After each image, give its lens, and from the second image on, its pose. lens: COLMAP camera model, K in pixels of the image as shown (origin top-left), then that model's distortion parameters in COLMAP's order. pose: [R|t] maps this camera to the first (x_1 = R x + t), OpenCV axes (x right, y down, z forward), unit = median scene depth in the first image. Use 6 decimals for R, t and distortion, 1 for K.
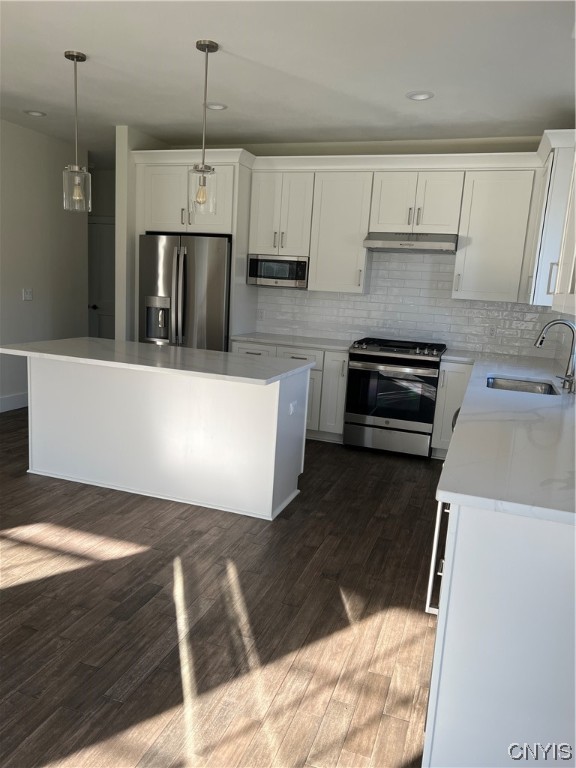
lens RADIAL K [[580.7, 0, 288.0], [0, 580.7, 384.0], [0, 0, 1]] dist [0.026666, -0.004289]
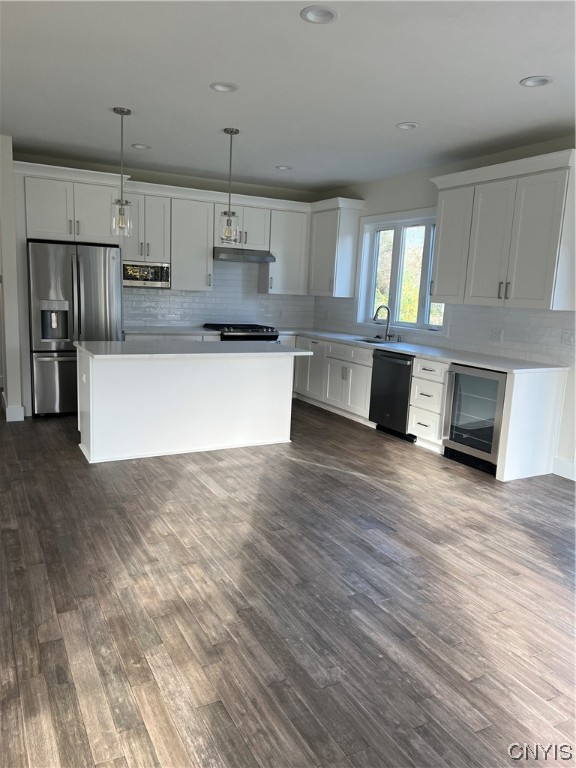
lens RADIAL K [[580.7, 0, 288.0], [0, 580.7, 384.0], [0, 0, 1]] dist [0.026666, -0.004289]
pose [[0.661246, -0.156438, 0.733676, -0.799204], [0.125240, 0.987310, 0.097644, -0.051901], [-0.739641, 0.027319, 0.672447, -0.042575]]
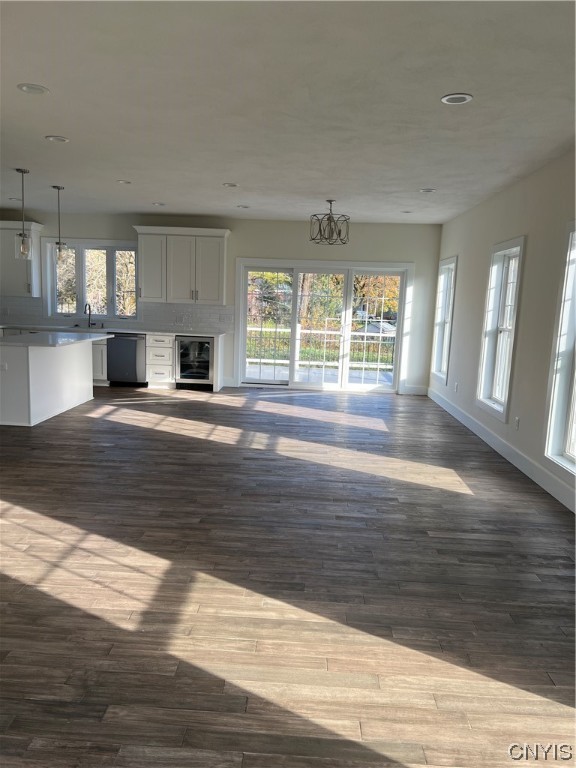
lens RADIAL K [[580.7, 0, 288.0], [0, 580.7, 384.0], [0, 0, 1]] dist [0.026666, -0.004289]
pose [[-0.306053, -0.205073, 0.929665, -1.663217], [0.102235, 0.963797, 0.246258, -0.215019], [-0.946509, 0.170413, -0.274008, 0.604292]]
